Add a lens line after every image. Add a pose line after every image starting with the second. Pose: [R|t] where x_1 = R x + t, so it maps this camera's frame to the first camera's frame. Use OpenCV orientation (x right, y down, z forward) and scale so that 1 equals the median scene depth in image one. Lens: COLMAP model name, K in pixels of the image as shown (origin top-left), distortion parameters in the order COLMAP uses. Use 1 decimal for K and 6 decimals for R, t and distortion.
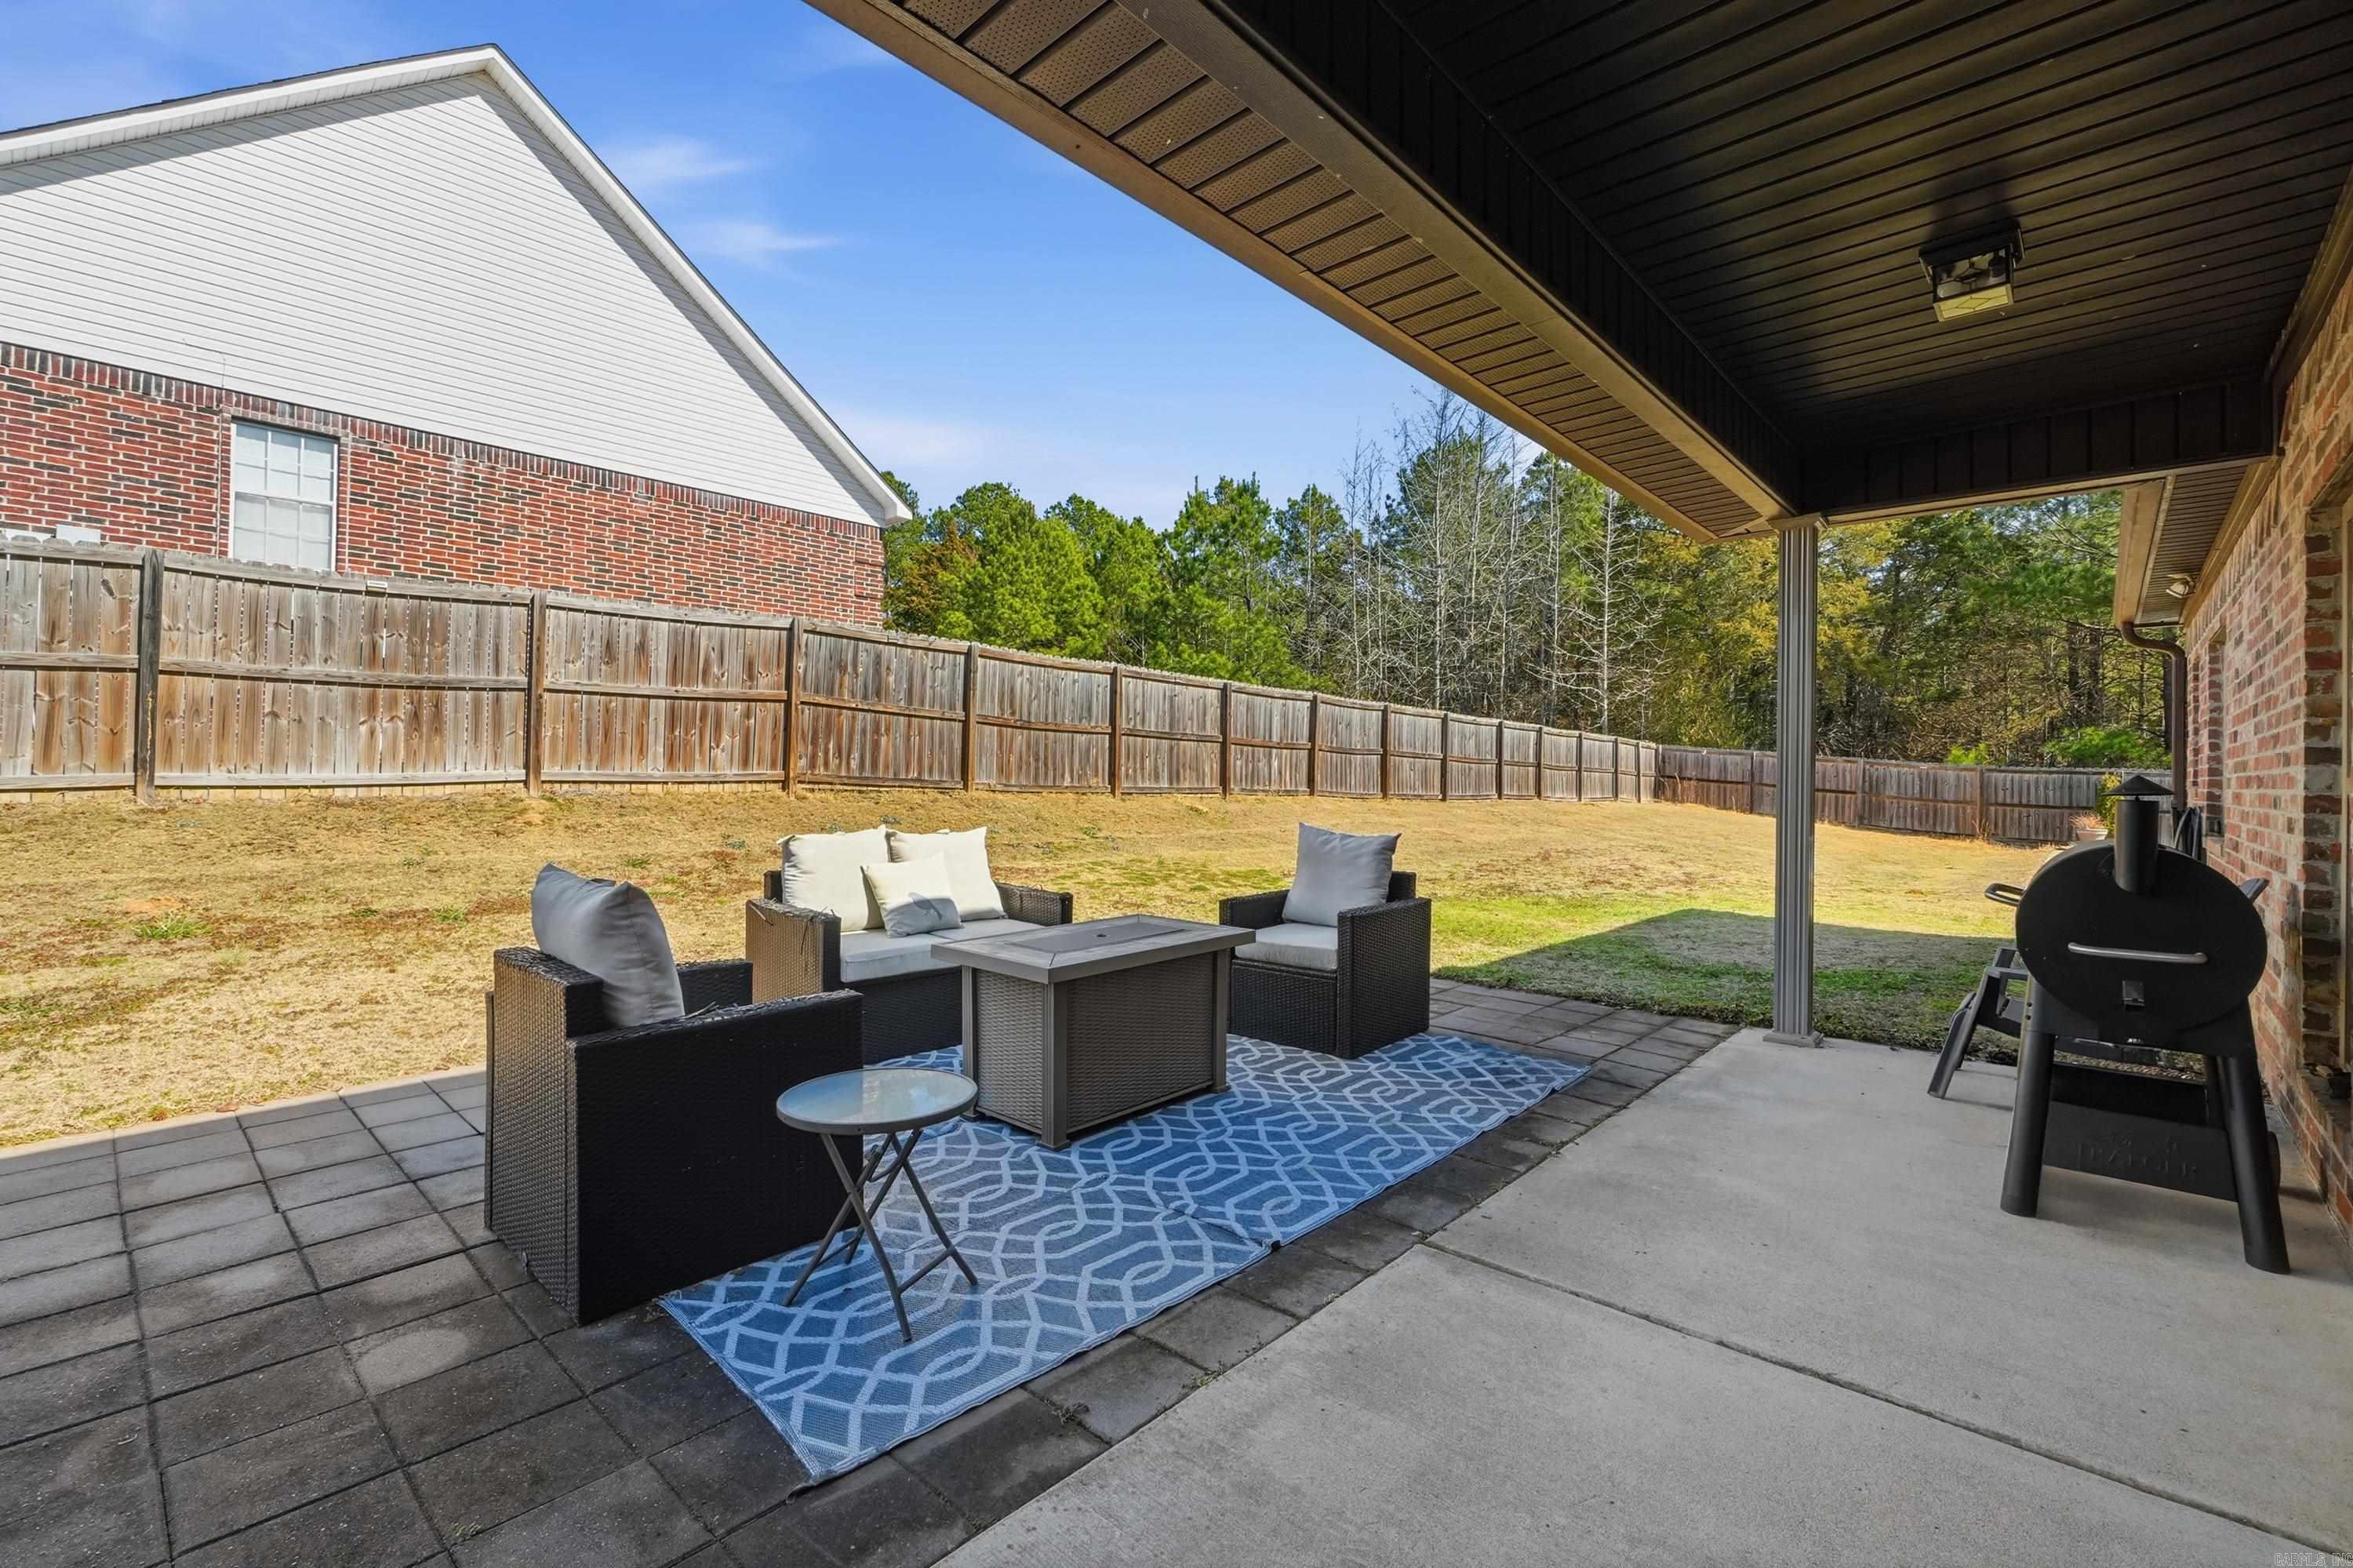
lens RADIAL K [[1017.1, 0, 1173.1], [0, 1017.1, 769.7], [0, 0, 1]] dist [0.000446, 0.000244]
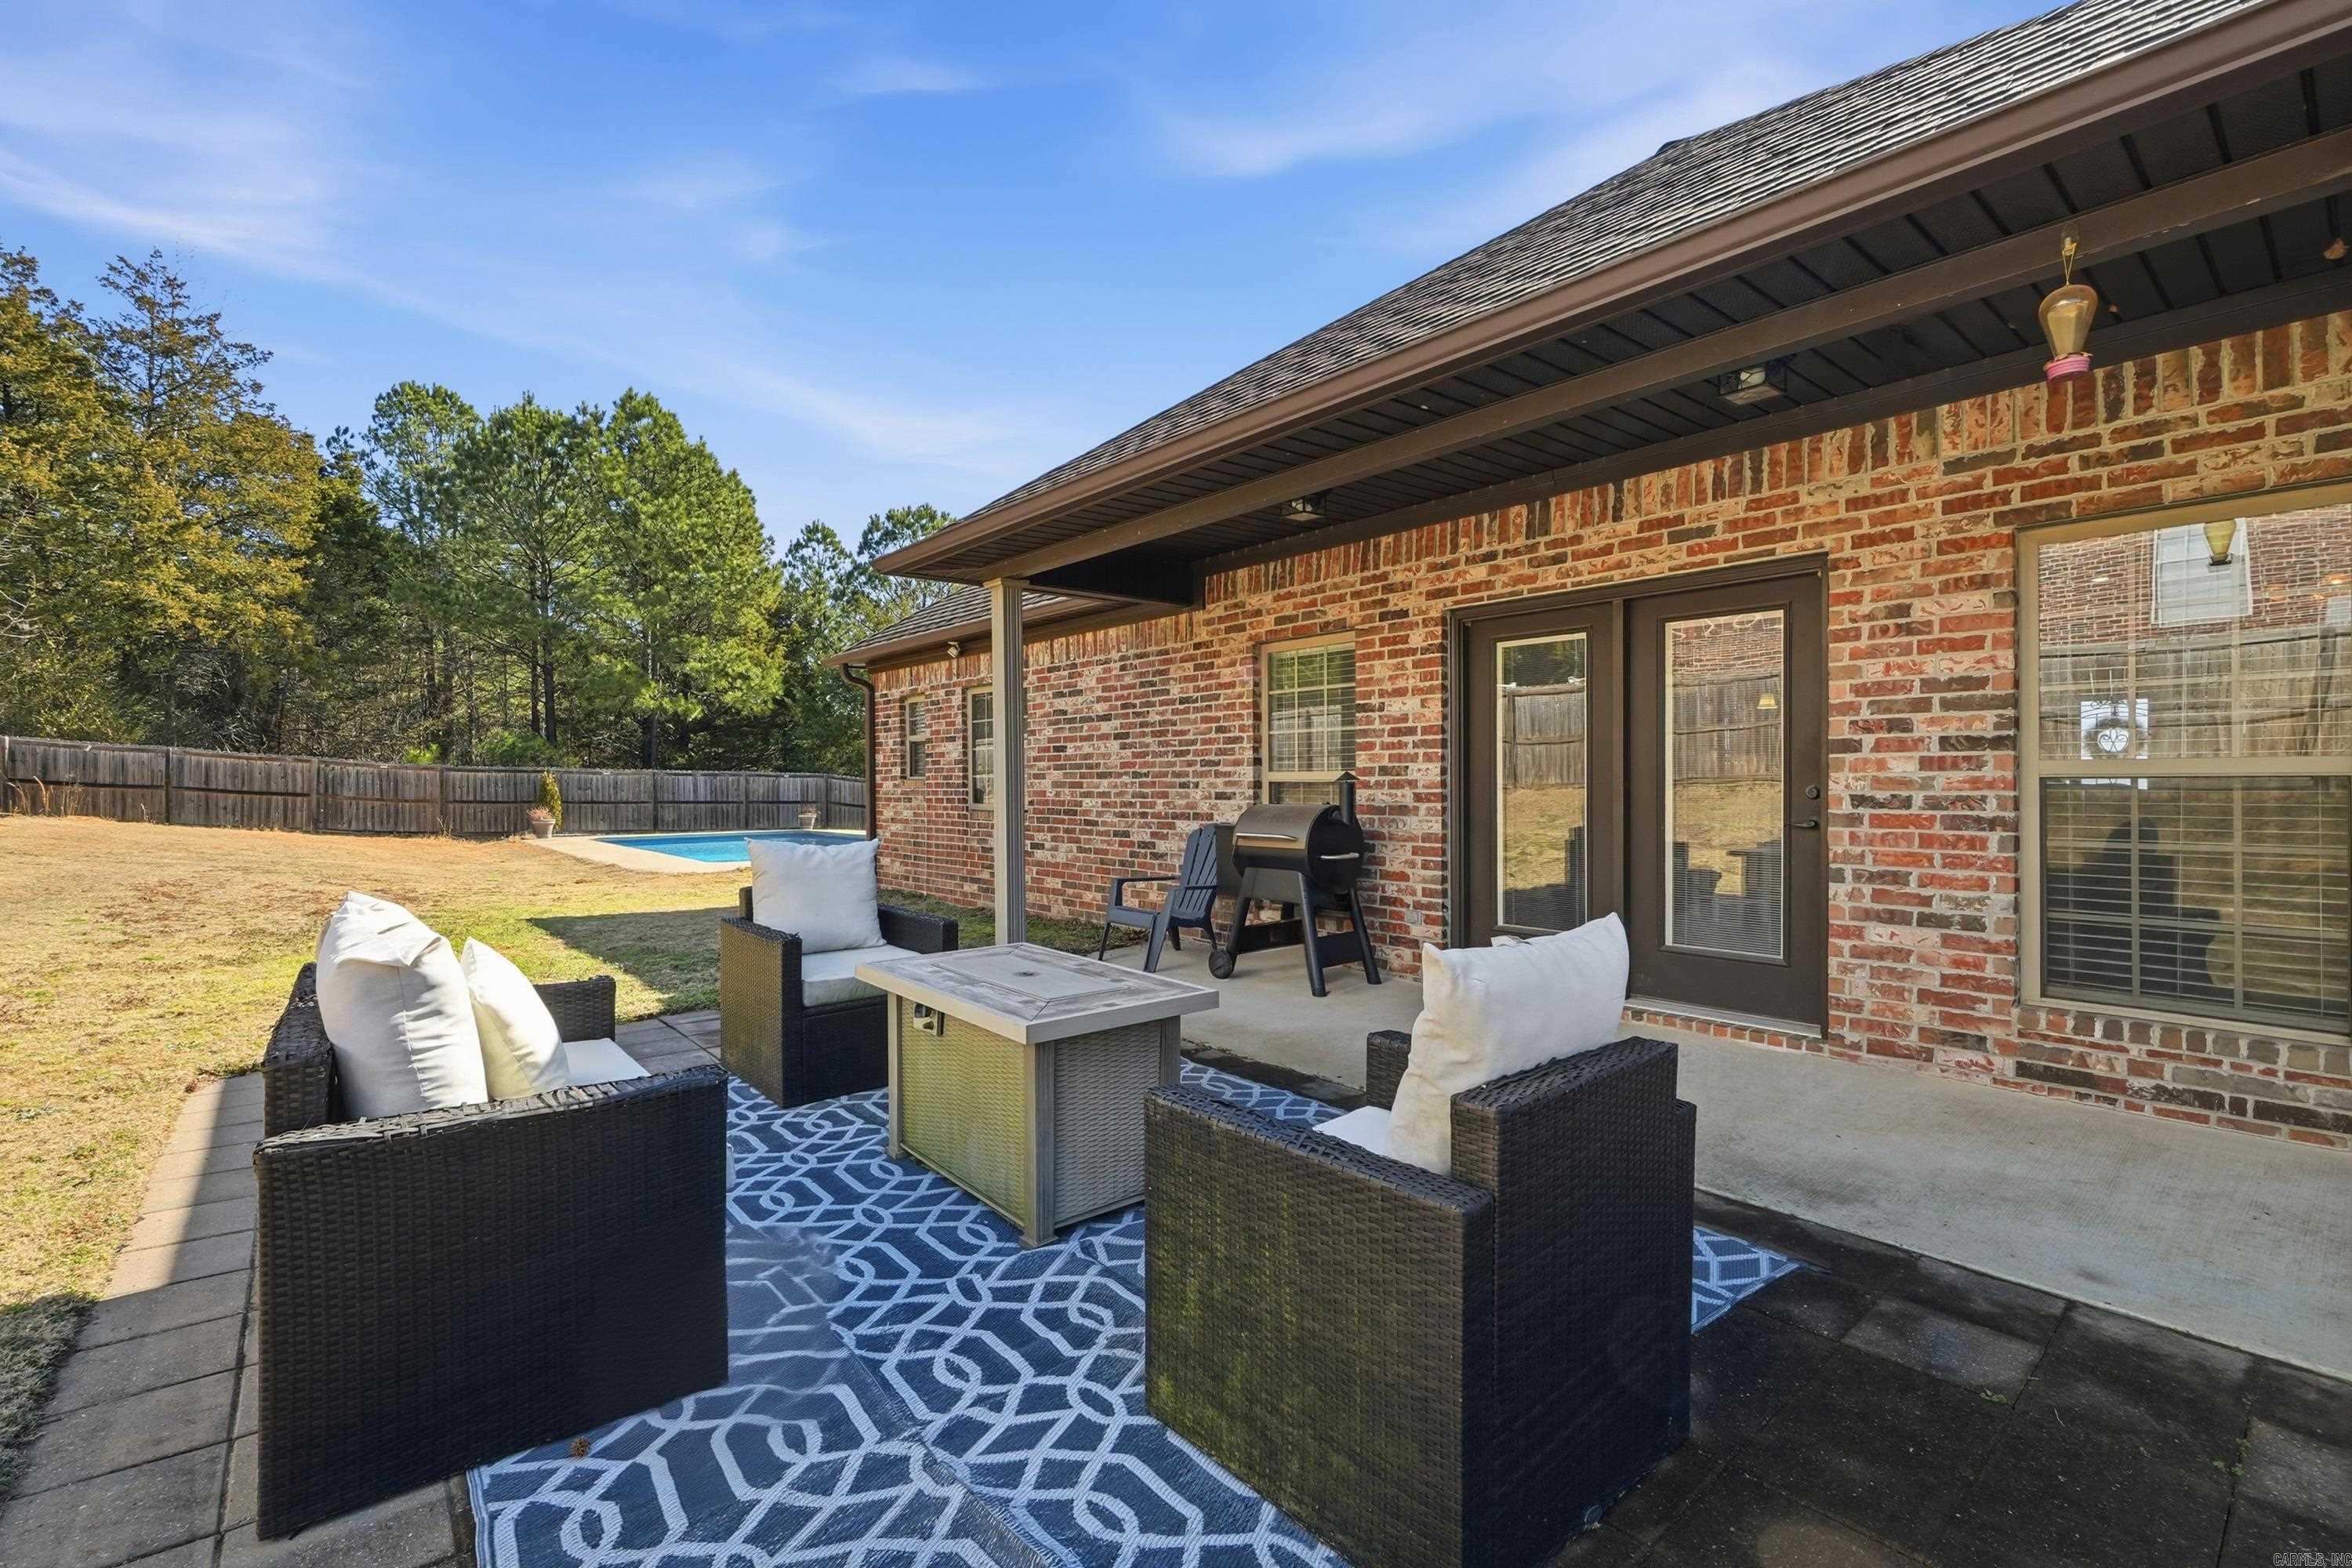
lens RADIAL K [[1016.6, 0, 1172.6], [0, 1016.6, 769.7], [0, 0, 1]] dist [0.000446, 0.000244]
pose [[0.179167, -0.005410, 0.983804, -0.093610], [0.004606, 0.999979, 0.004660, -0.000354], [-0.983808, 0.003696, 0.179188, 0.079244]]
